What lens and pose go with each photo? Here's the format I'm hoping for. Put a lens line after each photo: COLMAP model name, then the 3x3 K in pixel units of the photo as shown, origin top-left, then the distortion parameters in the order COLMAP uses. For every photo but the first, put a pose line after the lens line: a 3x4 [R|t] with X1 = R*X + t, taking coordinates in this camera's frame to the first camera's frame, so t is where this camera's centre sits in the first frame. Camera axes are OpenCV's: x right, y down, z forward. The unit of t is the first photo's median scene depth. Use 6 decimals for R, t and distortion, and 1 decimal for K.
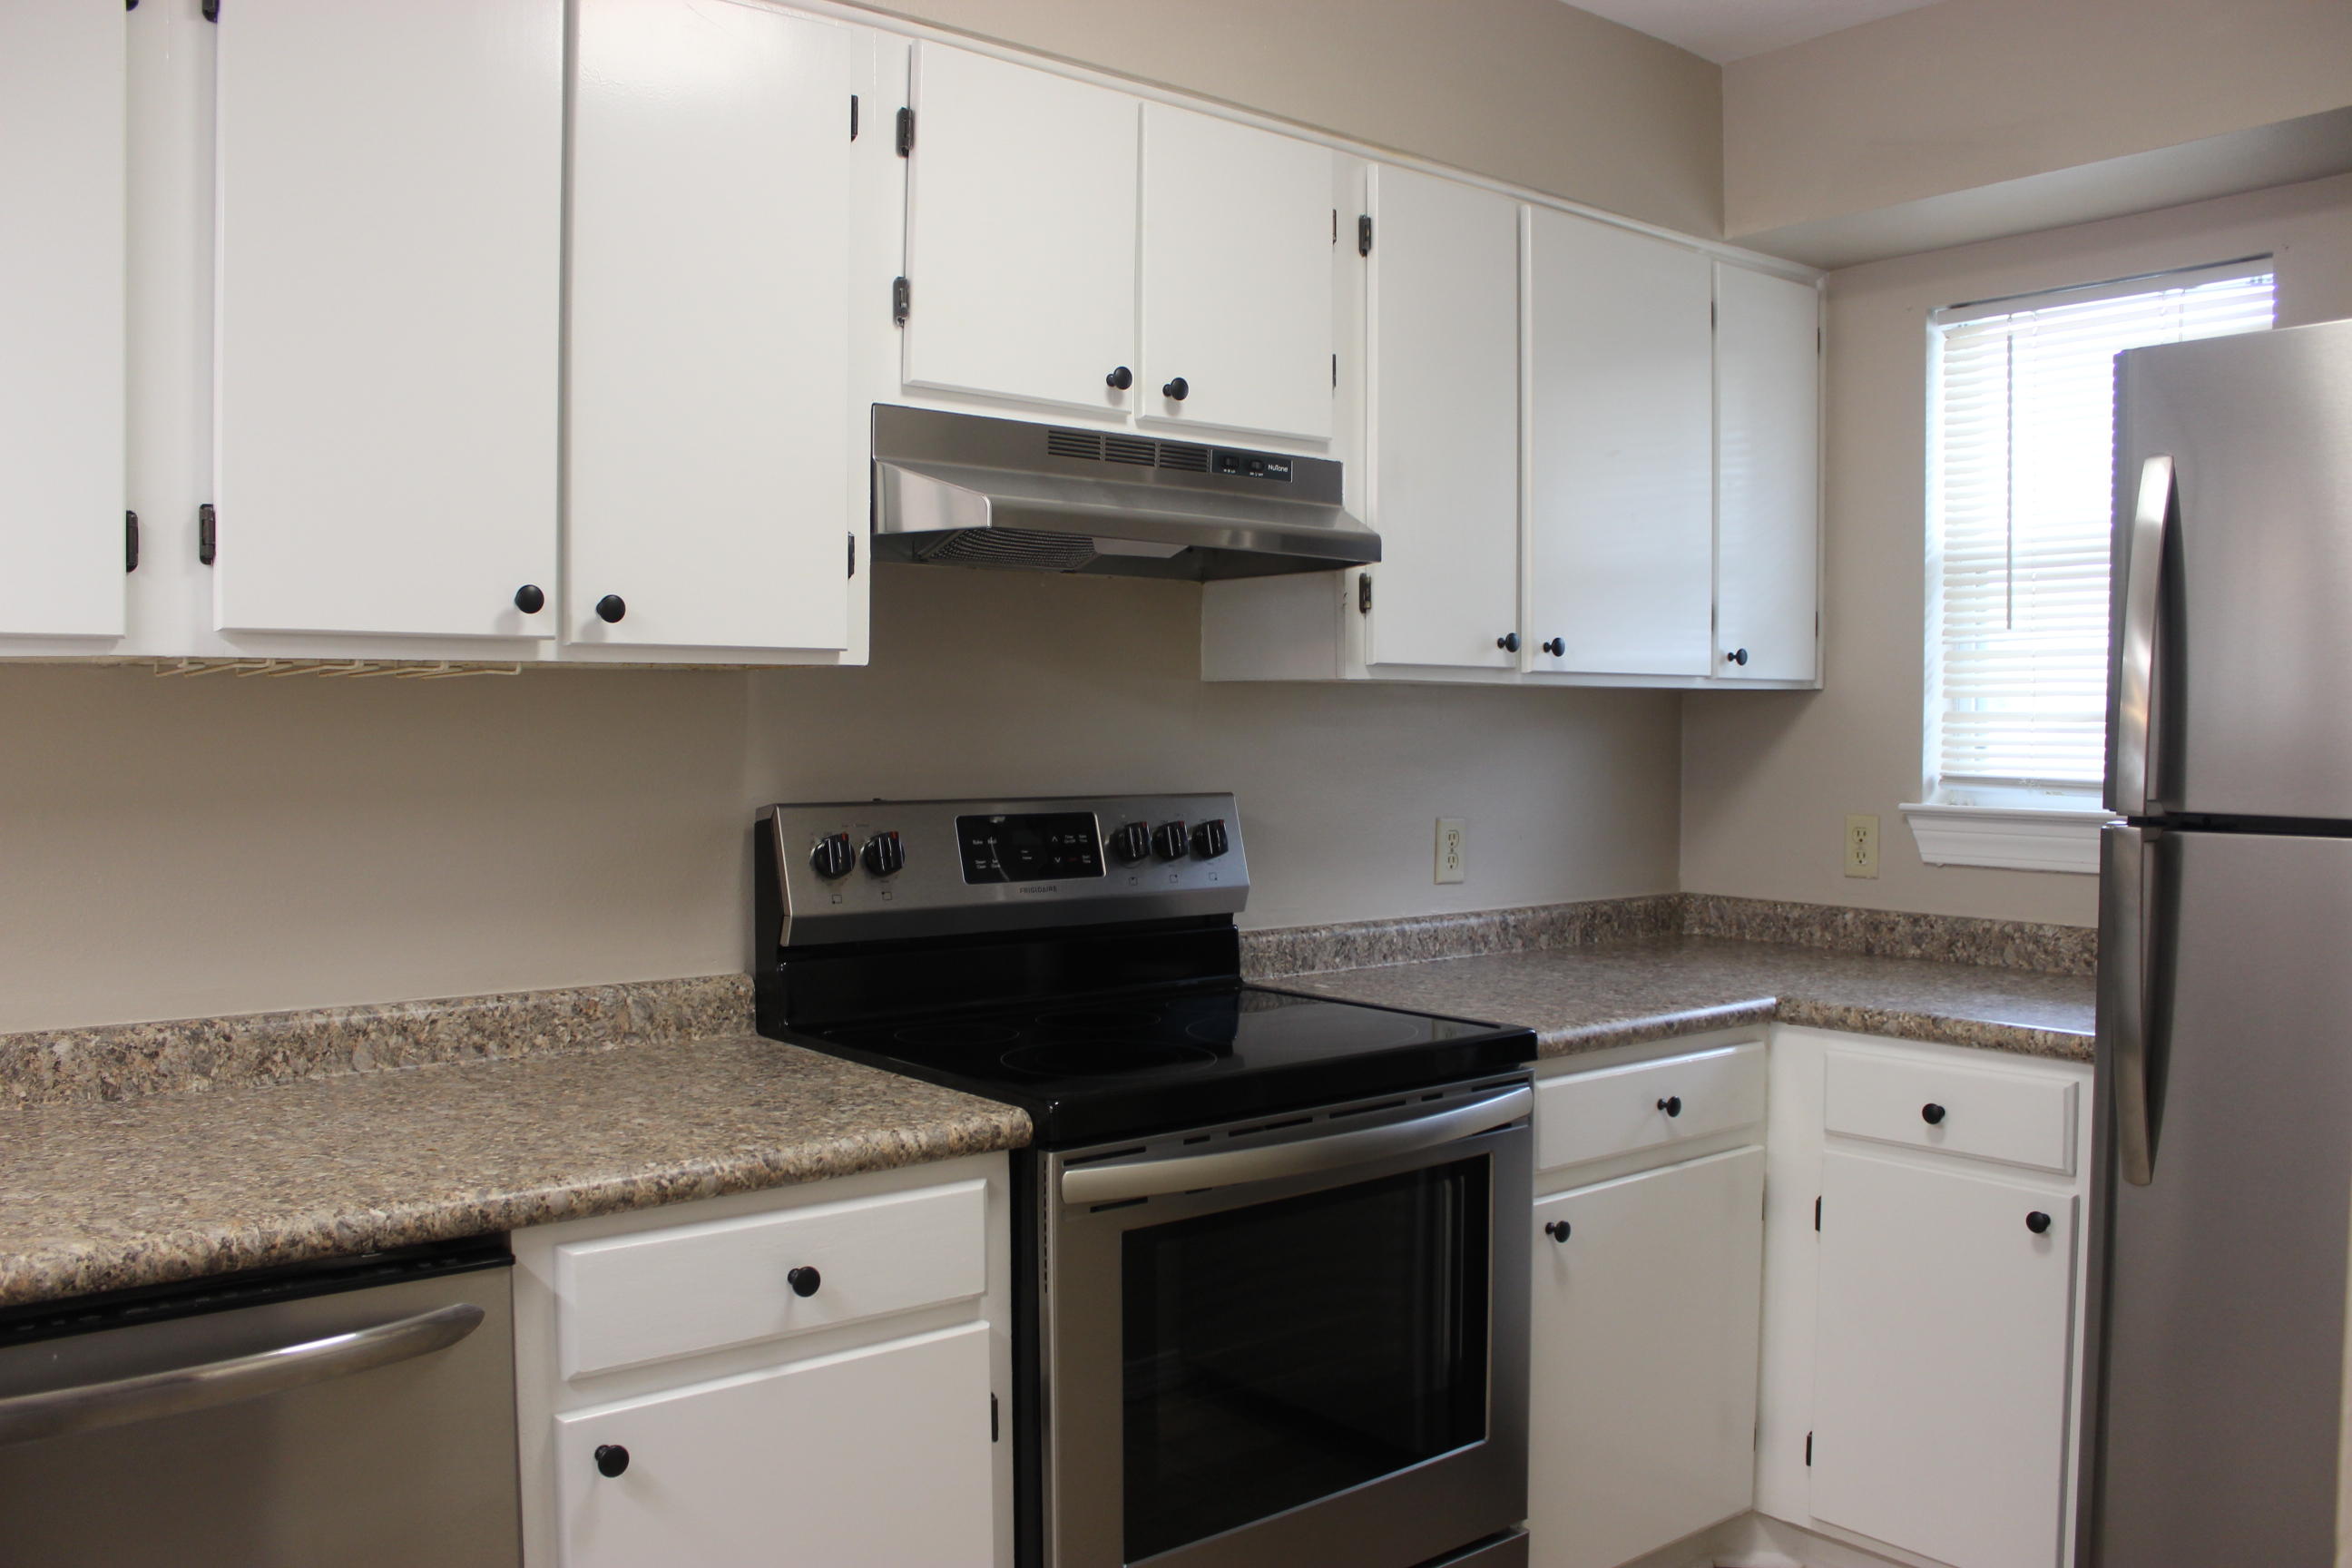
lens RADIAL K [[1940.0, 0, 1168.6], [0, 1940.0, 788.3], [0, 0, 1]] dist [-0.168542, 0.149489]
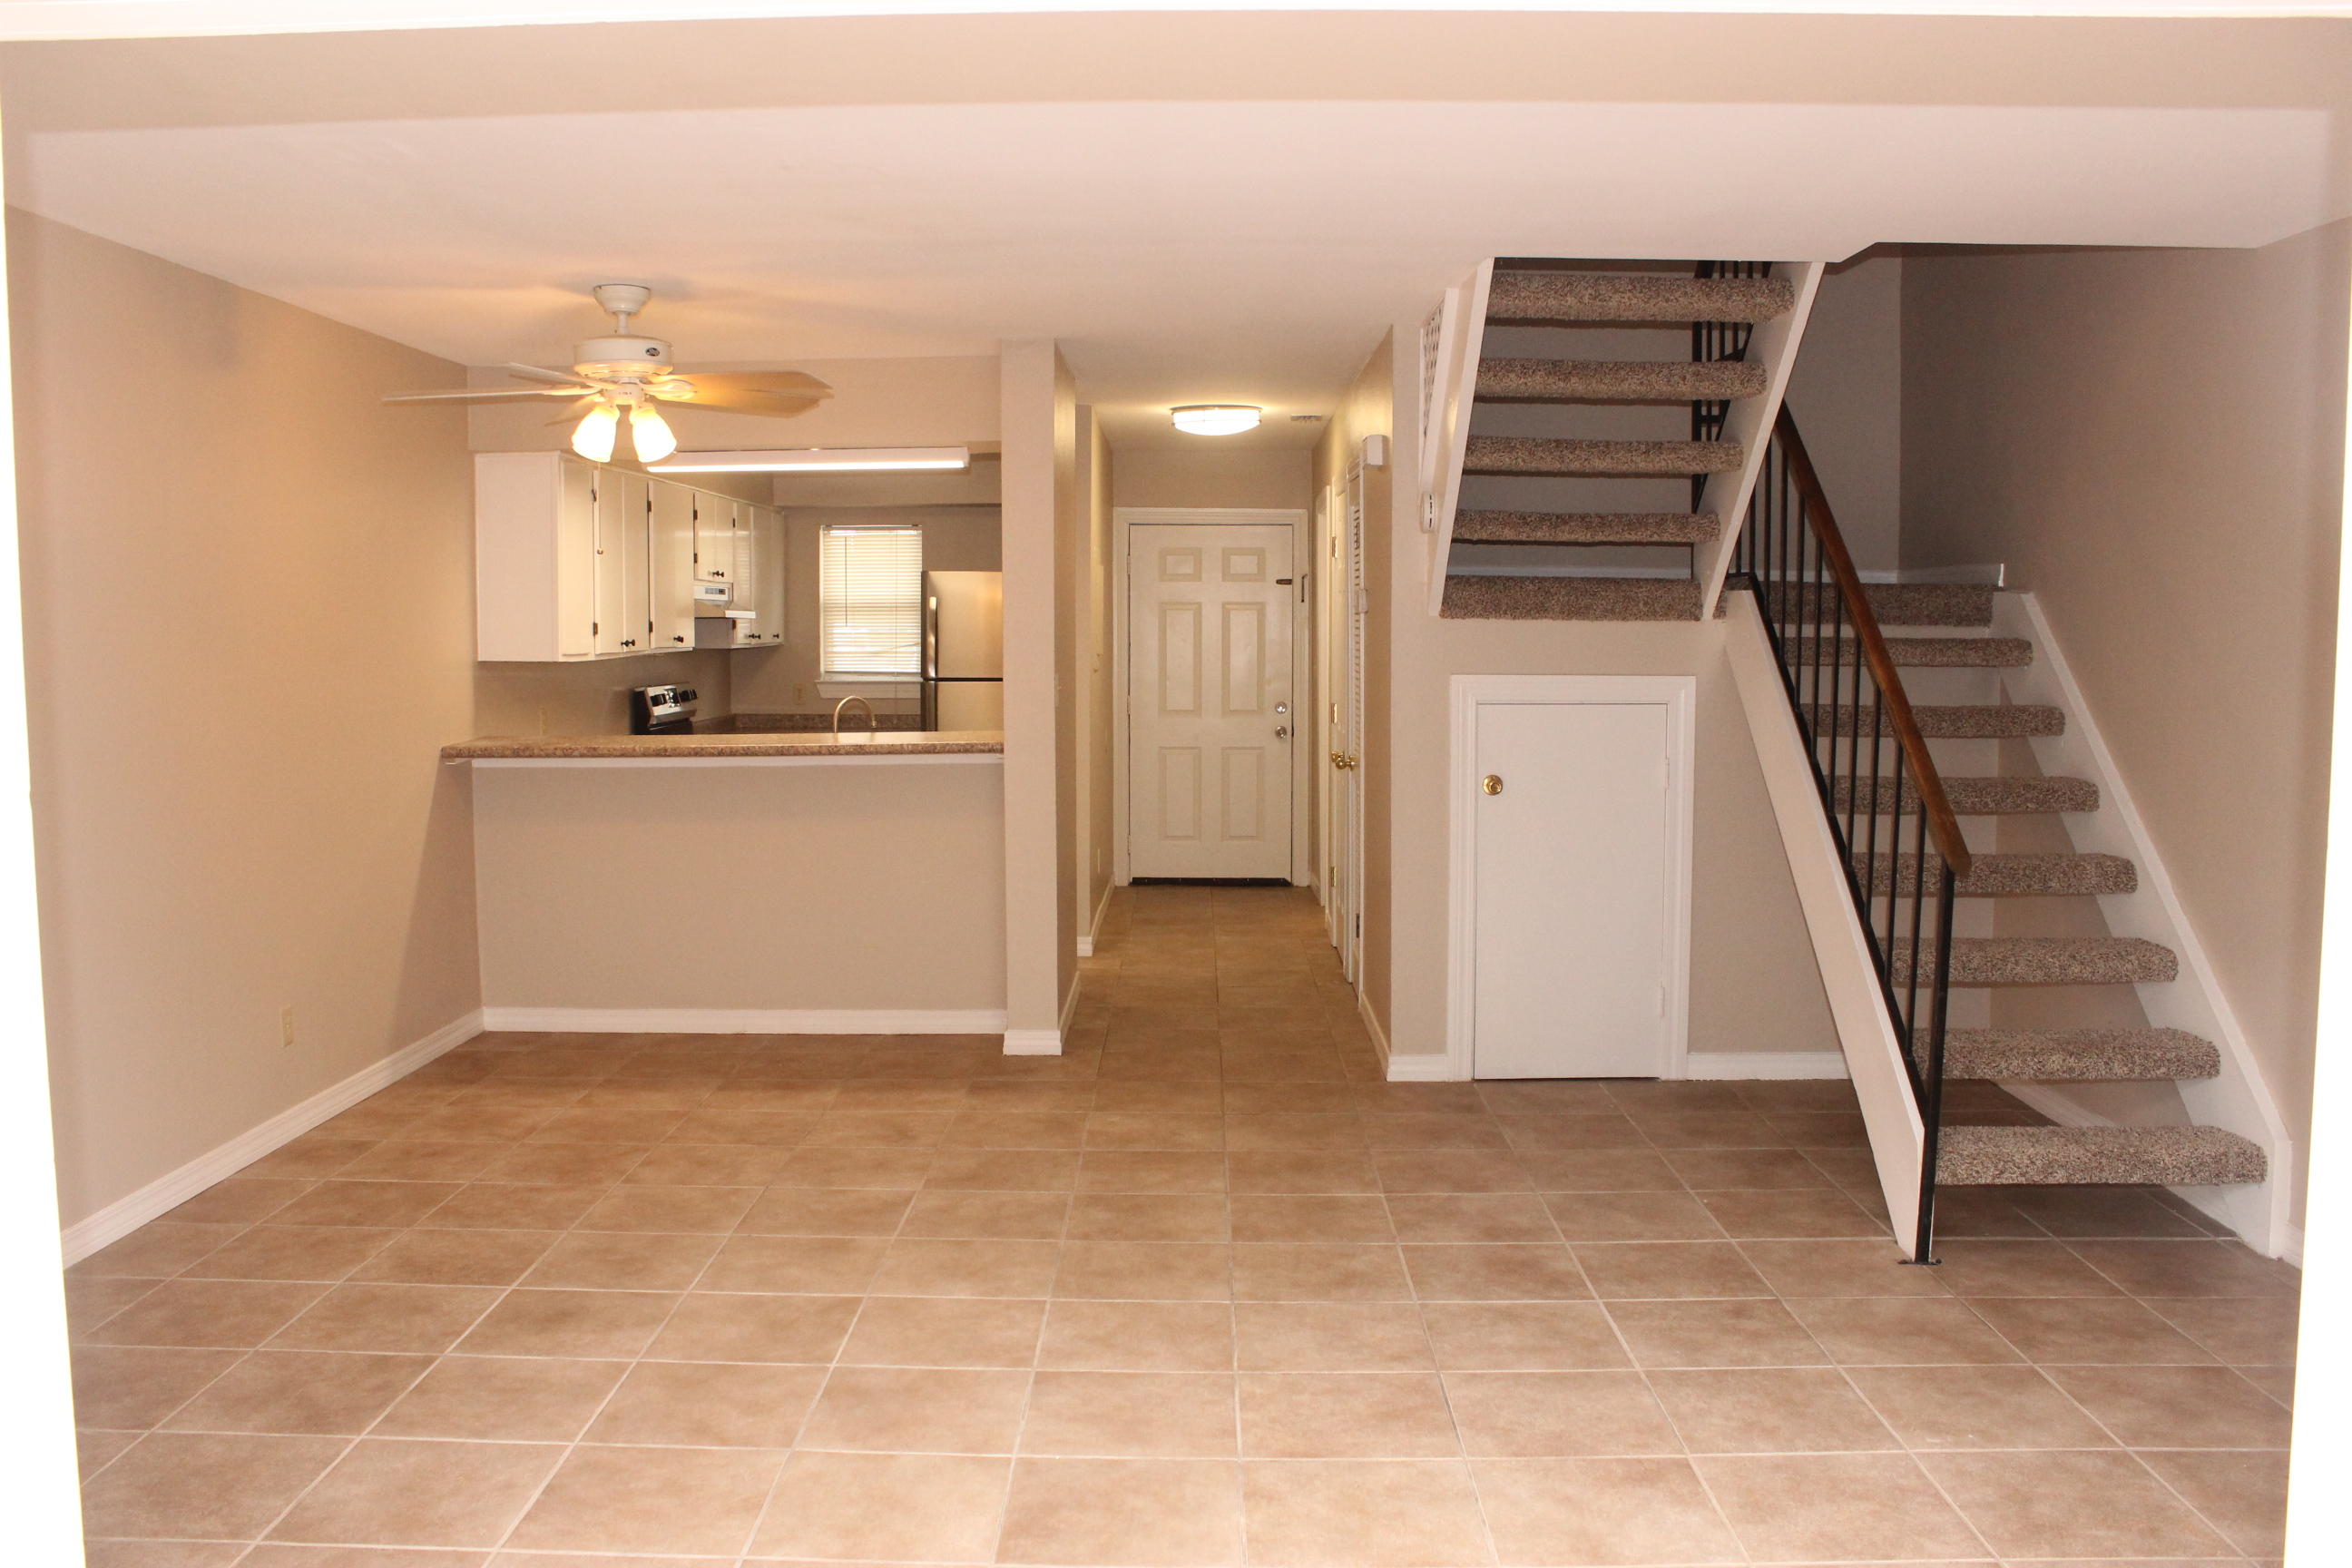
lens RADIAL K [[1940.0, 0, 1168.6], [0, 1940.0, 788.3], [0, 0, 1]] dist [-0.168542, 0.149489]
pose [[0.647667, -0.069556, 0.758742, -2.190672], [0.028577, 0.997341, 0.067035, -0.014033], [-0.761387, -0.021734, 0.647933, -2.012530]]
